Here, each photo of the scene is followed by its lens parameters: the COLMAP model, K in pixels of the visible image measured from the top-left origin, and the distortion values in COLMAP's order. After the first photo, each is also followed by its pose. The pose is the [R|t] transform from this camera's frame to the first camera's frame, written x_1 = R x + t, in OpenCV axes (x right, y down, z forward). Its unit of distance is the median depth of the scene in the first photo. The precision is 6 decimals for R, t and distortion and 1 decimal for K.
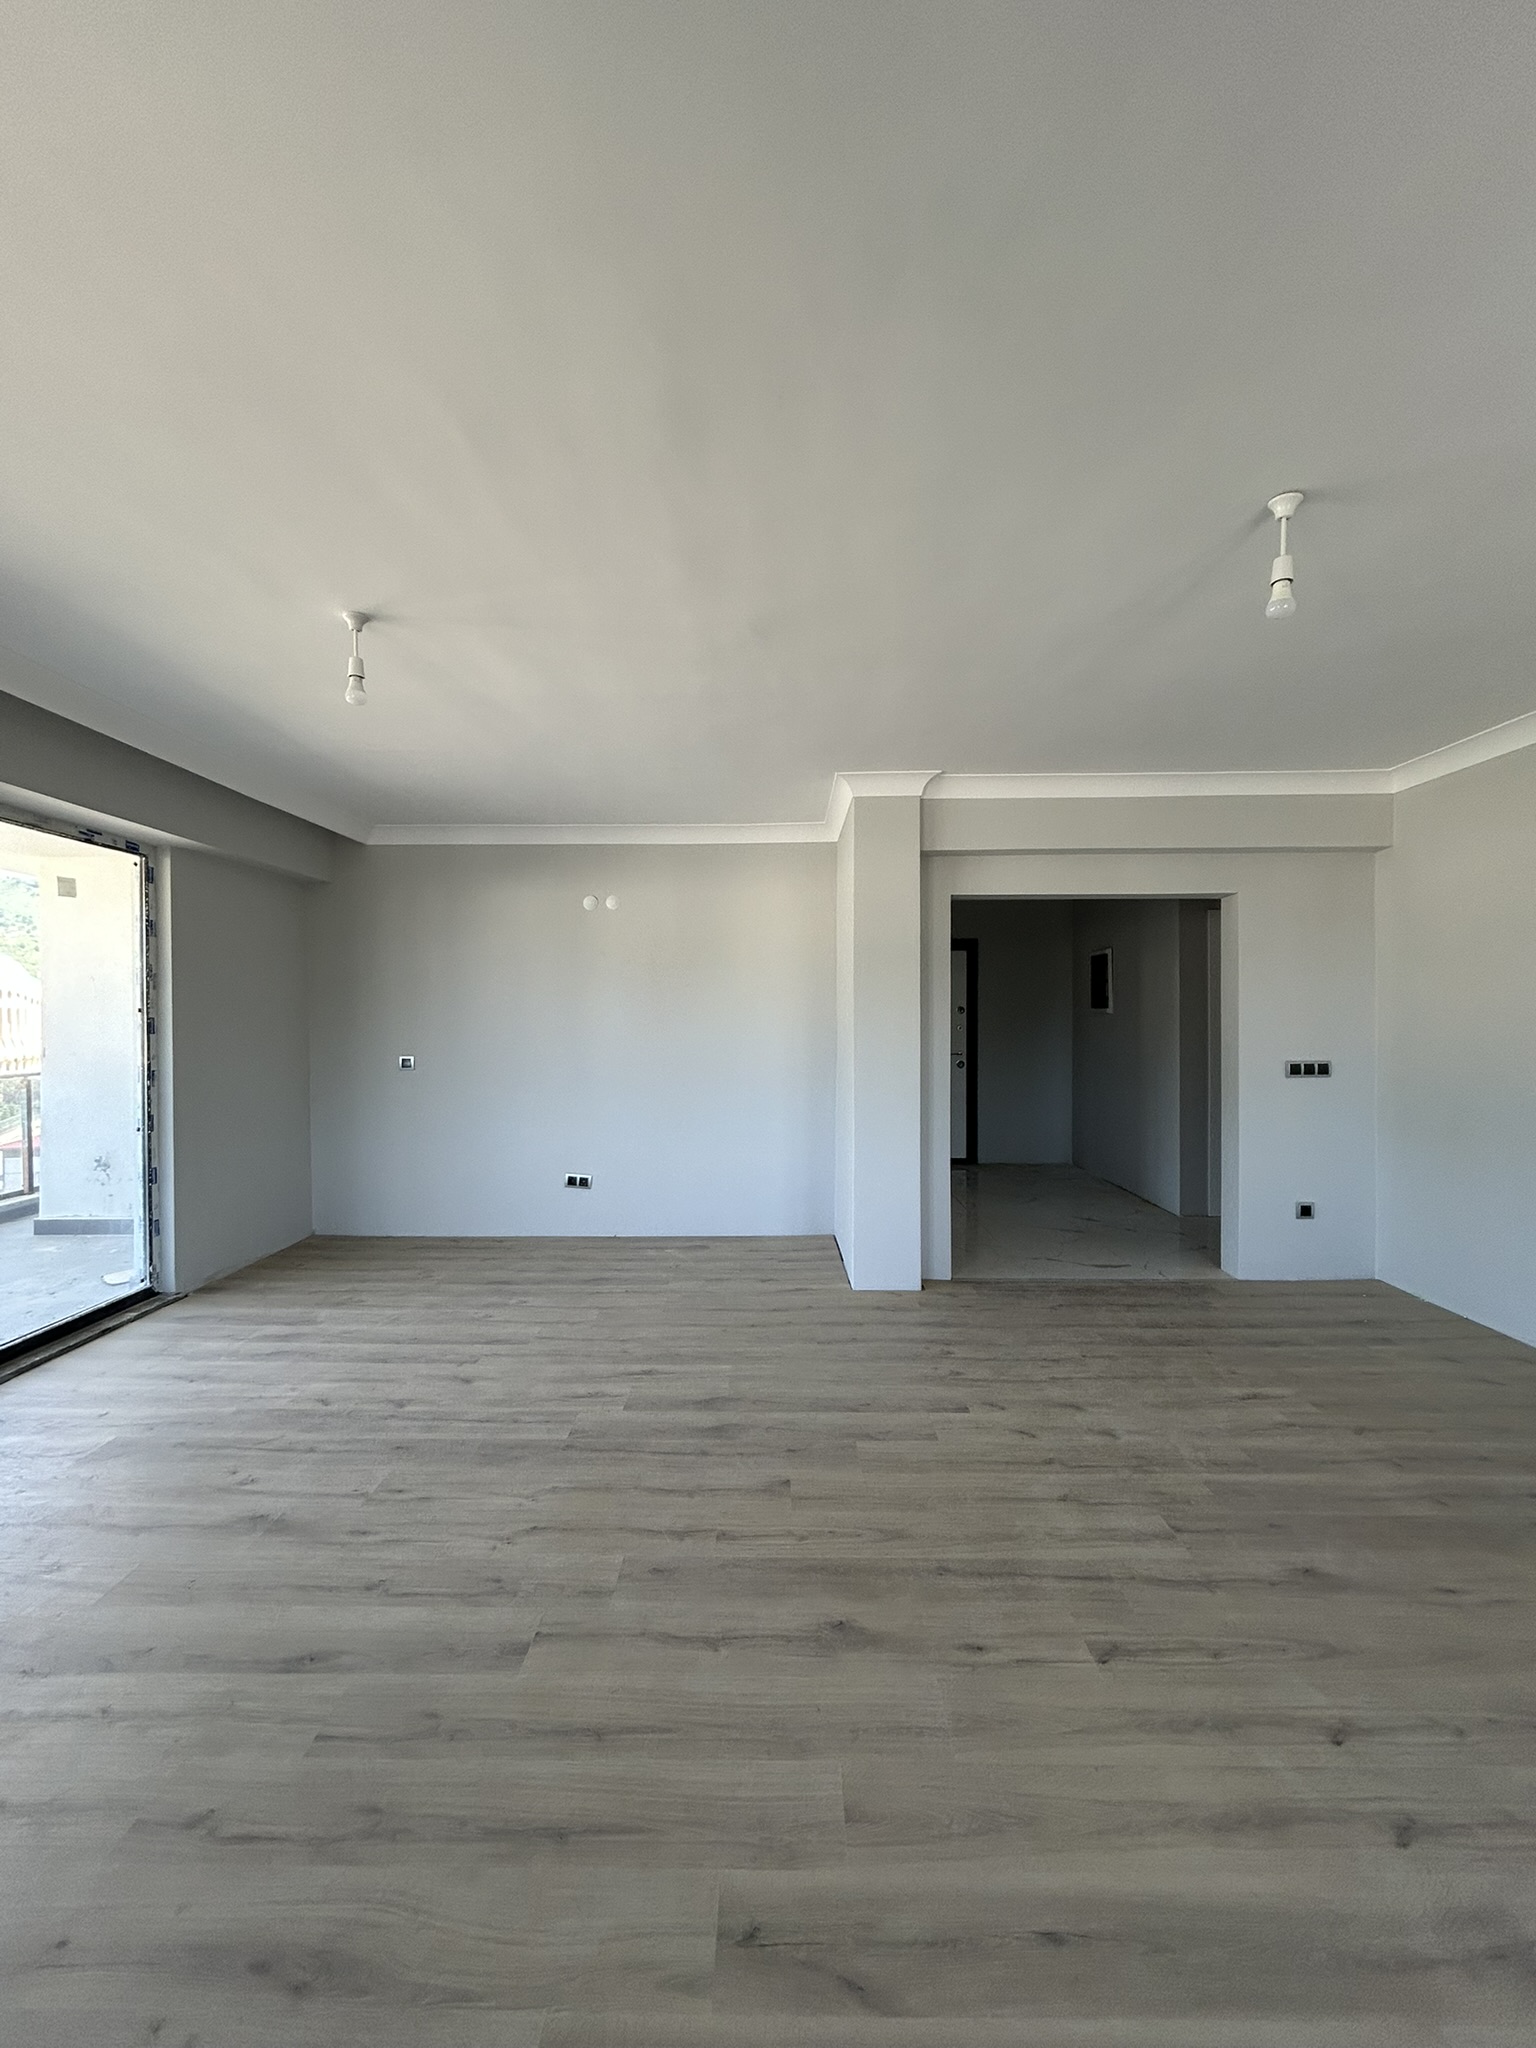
lens RADIAL K [[823.3, 0, 769.8], [0, 823.3, 1025.7], [0, 0, 1]] dist [-0.001689, 0.000801]
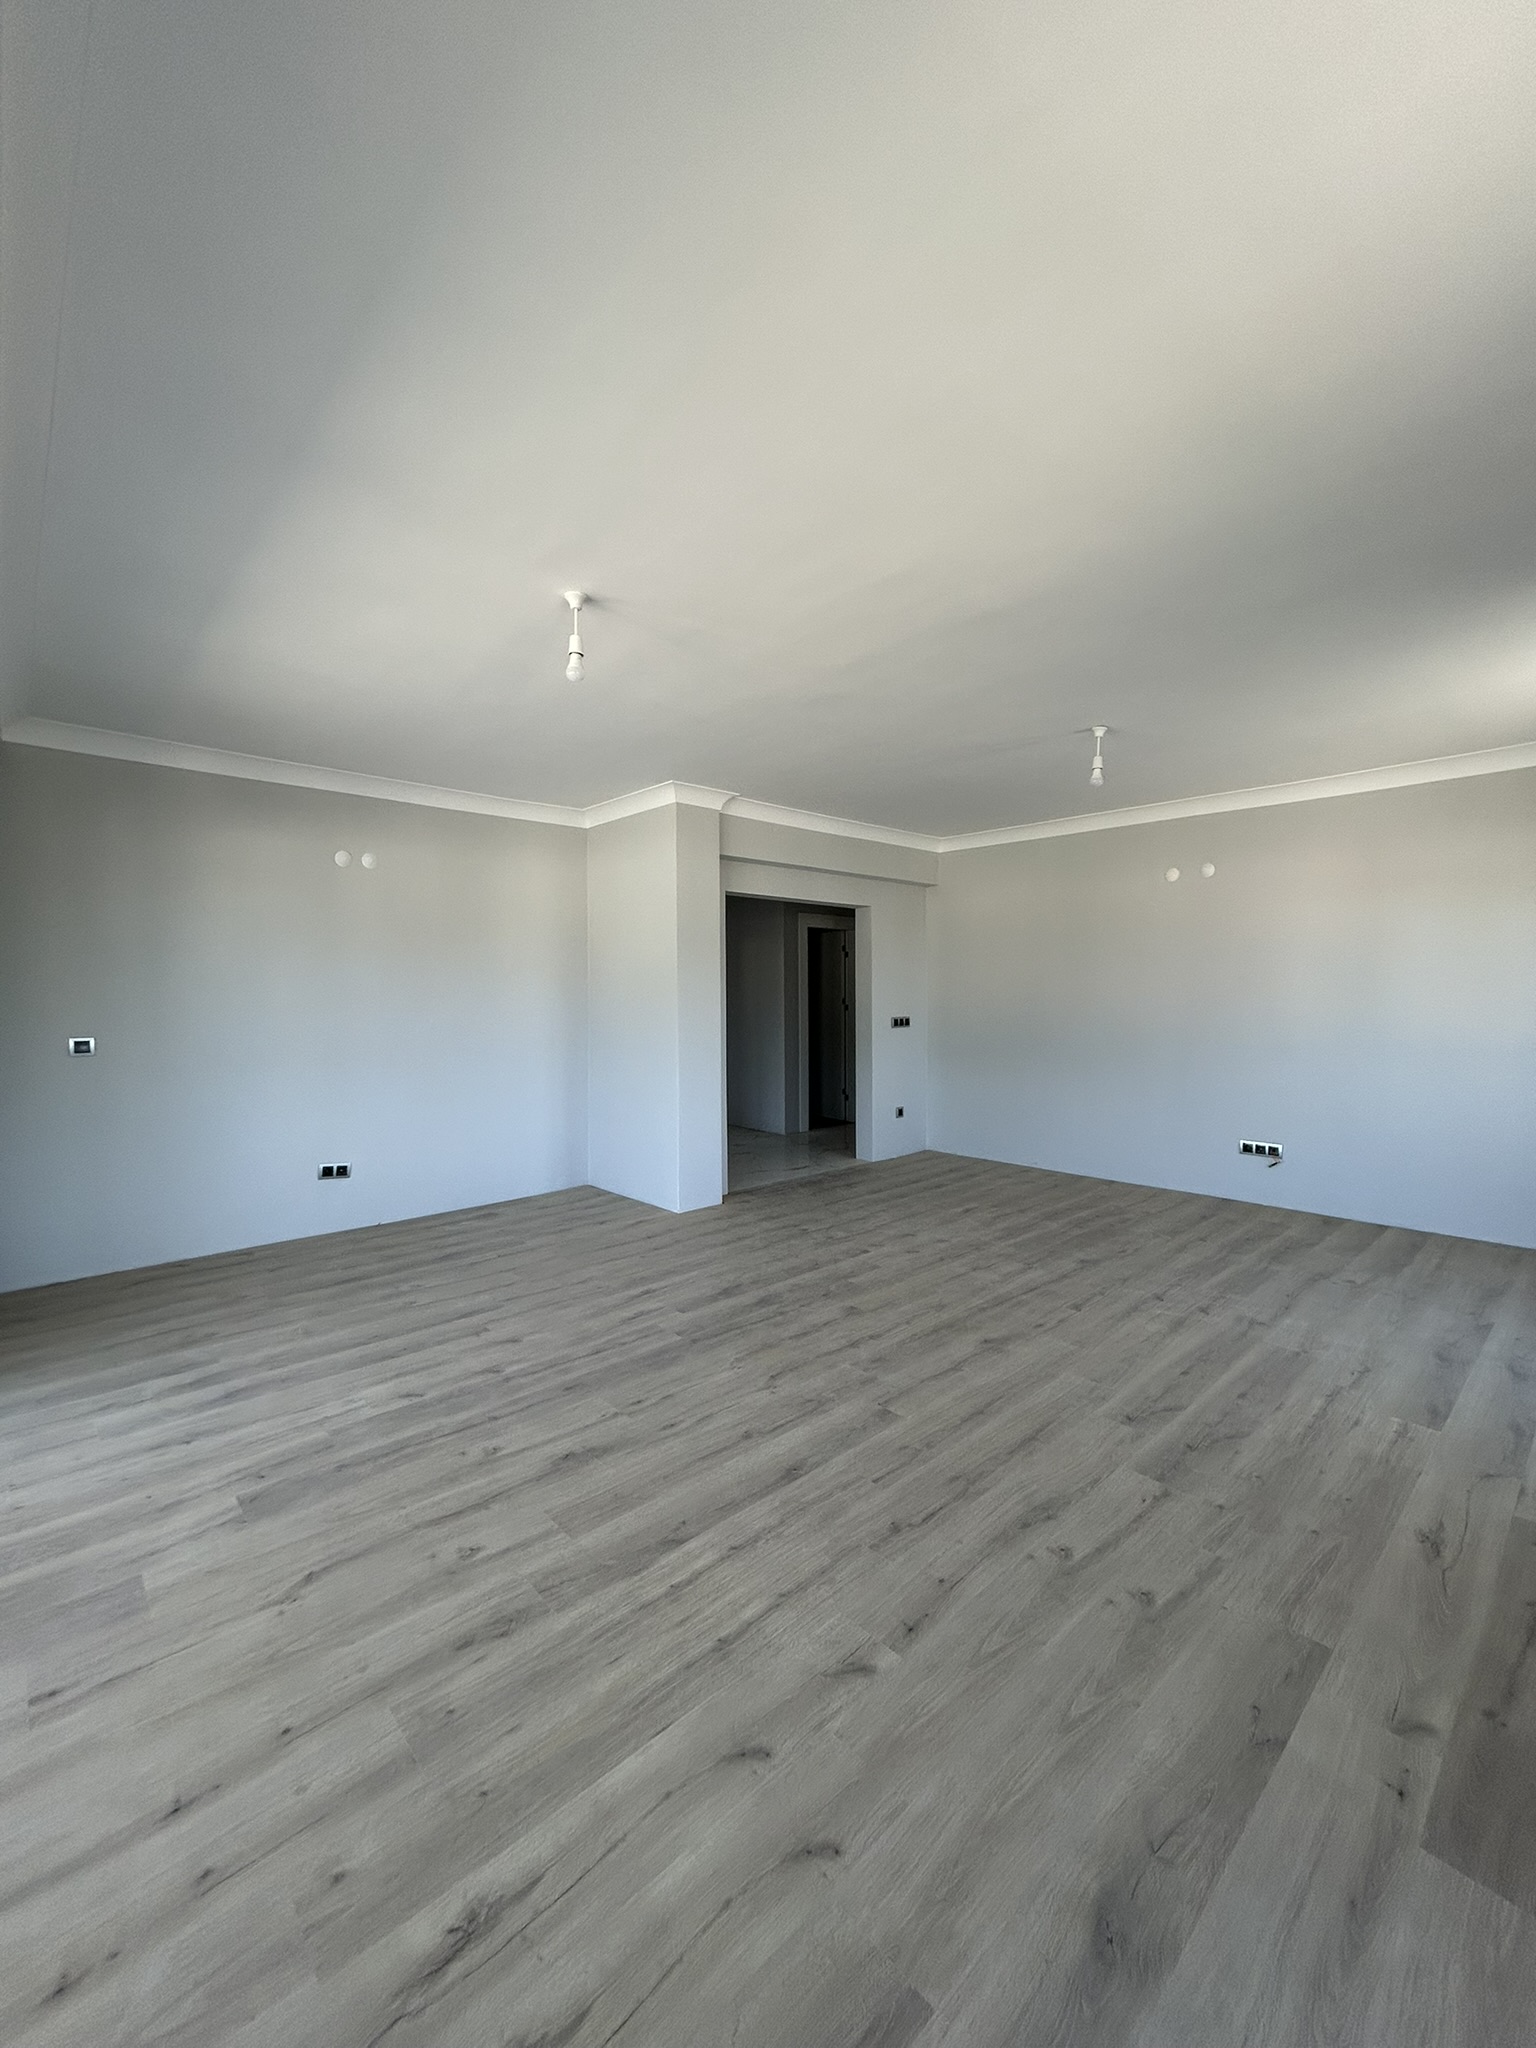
lens RADIAL K [[823.3, 0, 769.8], [0, 823.3, 1025.7], [0, 0, 1]] dist [-0.001689, 0.000801]
pose [[0.723776, -0.026195, 0.689538, -0.786794], [0.006784, 0.999501, 0.030849, 0.012108], [-0.690002, -0.017650, 0.723592, 0.049139]]
